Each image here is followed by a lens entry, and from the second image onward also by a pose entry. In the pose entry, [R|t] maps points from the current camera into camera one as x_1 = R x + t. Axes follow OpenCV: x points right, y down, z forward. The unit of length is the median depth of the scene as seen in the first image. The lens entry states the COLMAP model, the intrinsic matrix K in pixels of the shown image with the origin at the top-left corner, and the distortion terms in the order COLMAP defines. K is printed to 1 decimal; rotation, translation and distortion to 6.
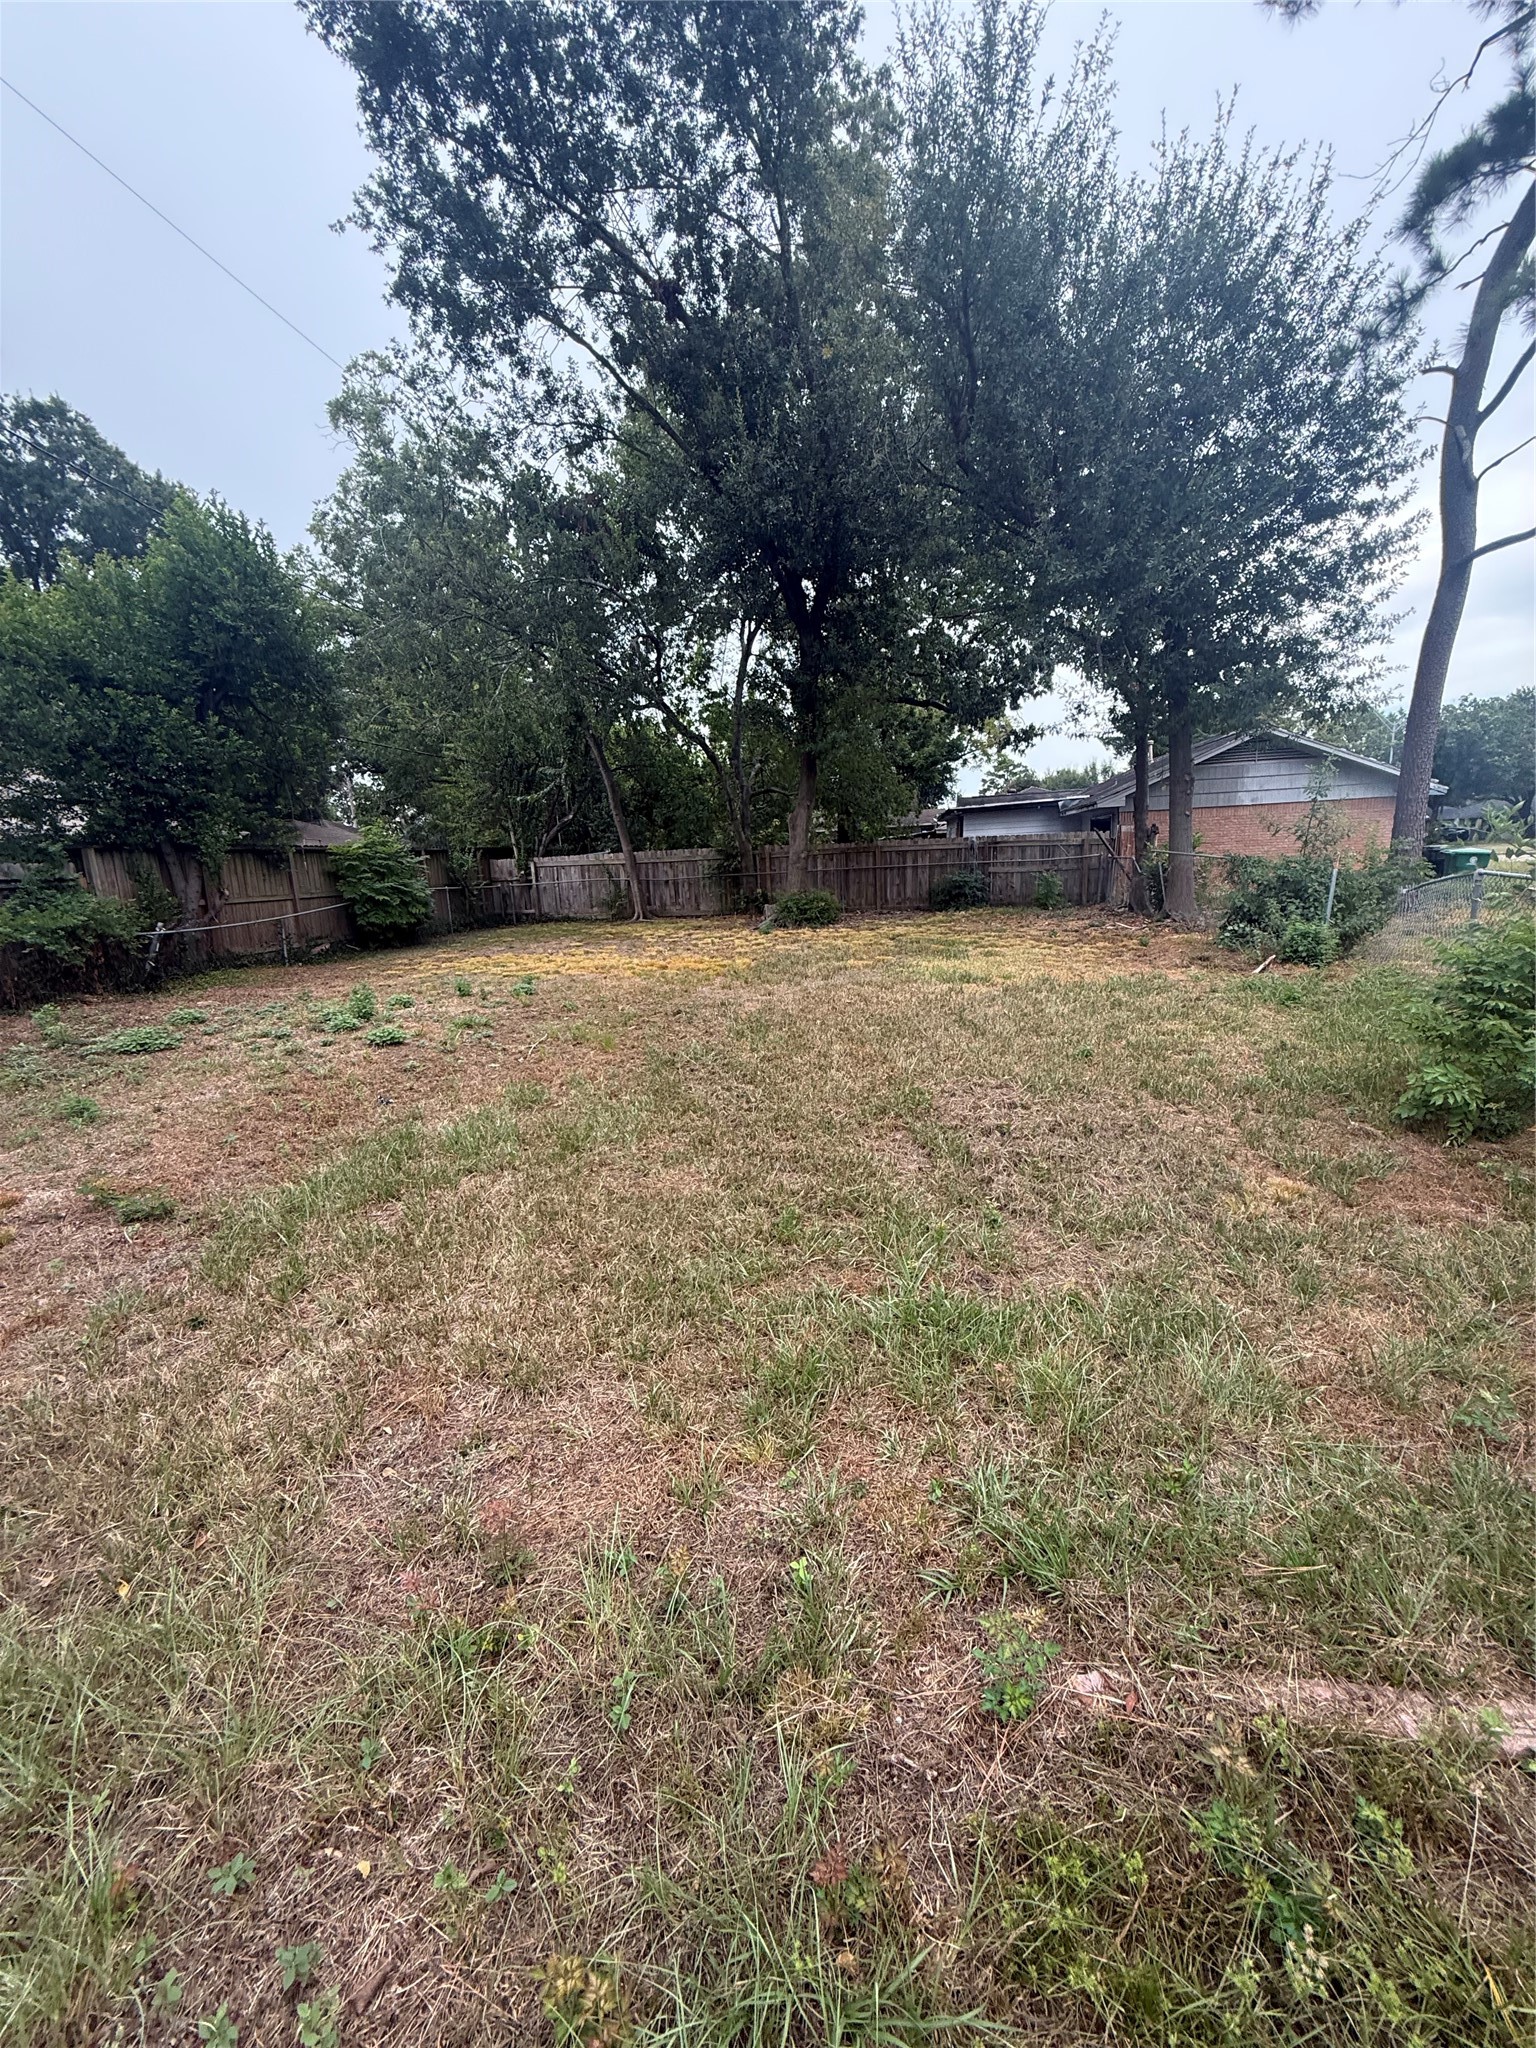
lens RADIAL K [[815.3, 0, 771.2], [0, 815.3, 1019.0], [0, 0, 1]] dist [0.005235, -0.000556]
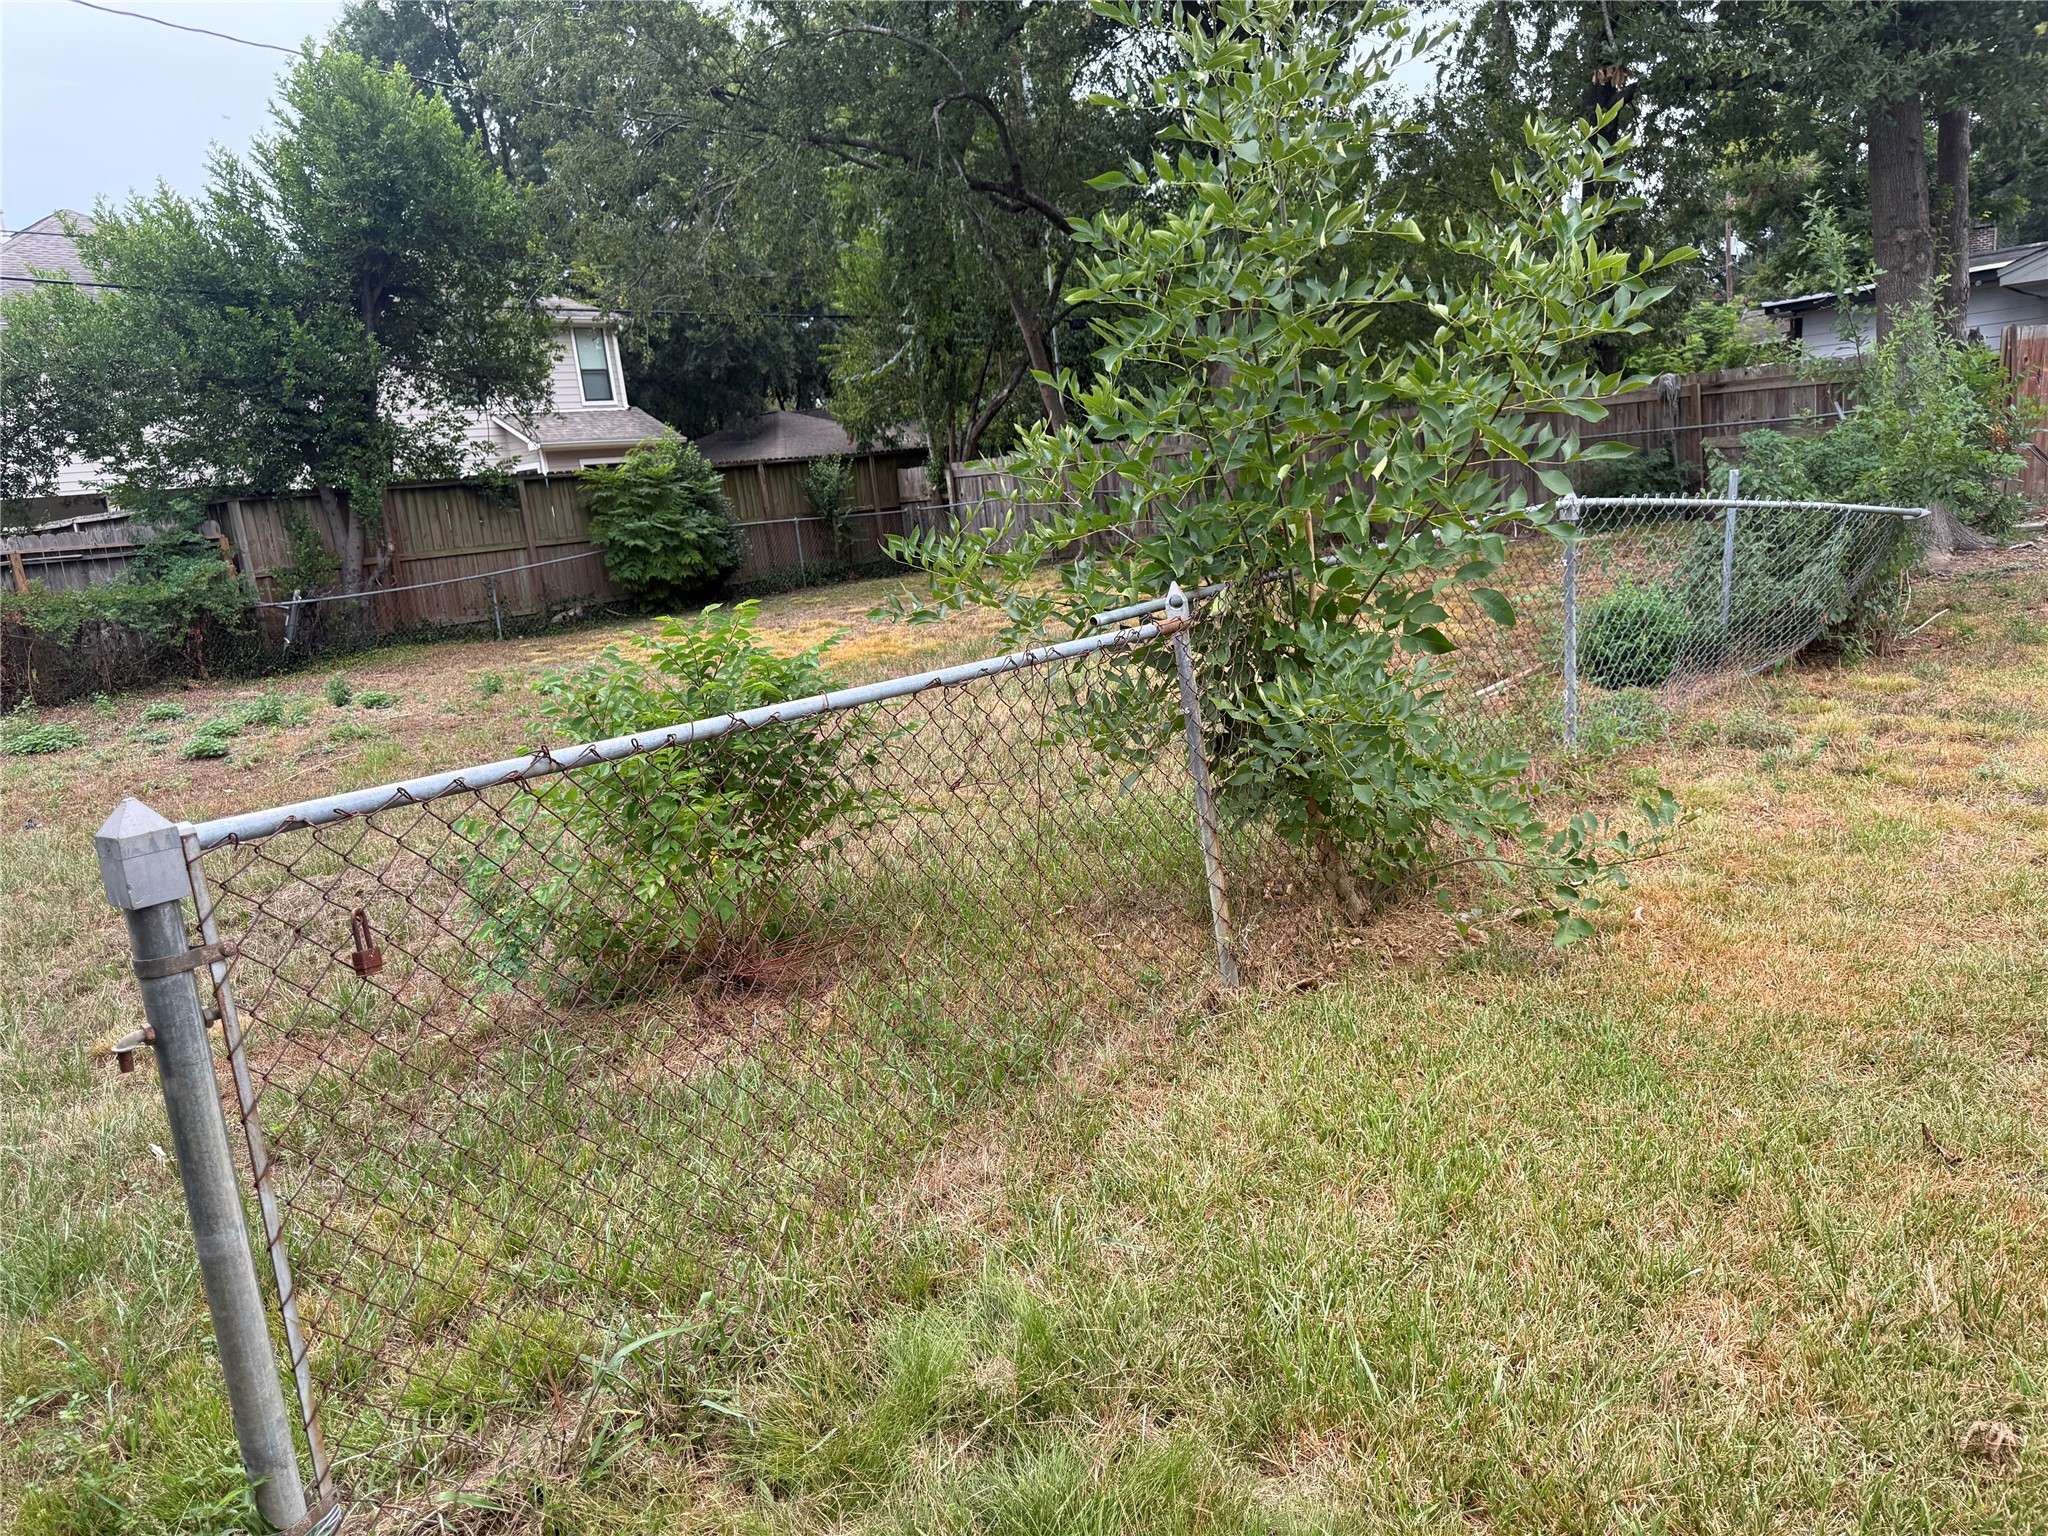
lens RADIAL K [[1457.2, 0, 1018.9], [0, 1457.2, 770.1], [0, 0, 1]] dist [0.040875, -0.044349]
pose [[0.873166, 0.052199, -0.484620, 0.684642], [-0.033227, 0.998311, 0.047662, -0.037684], [0.486289, -0.025515, 0.873425, 0.081436]]
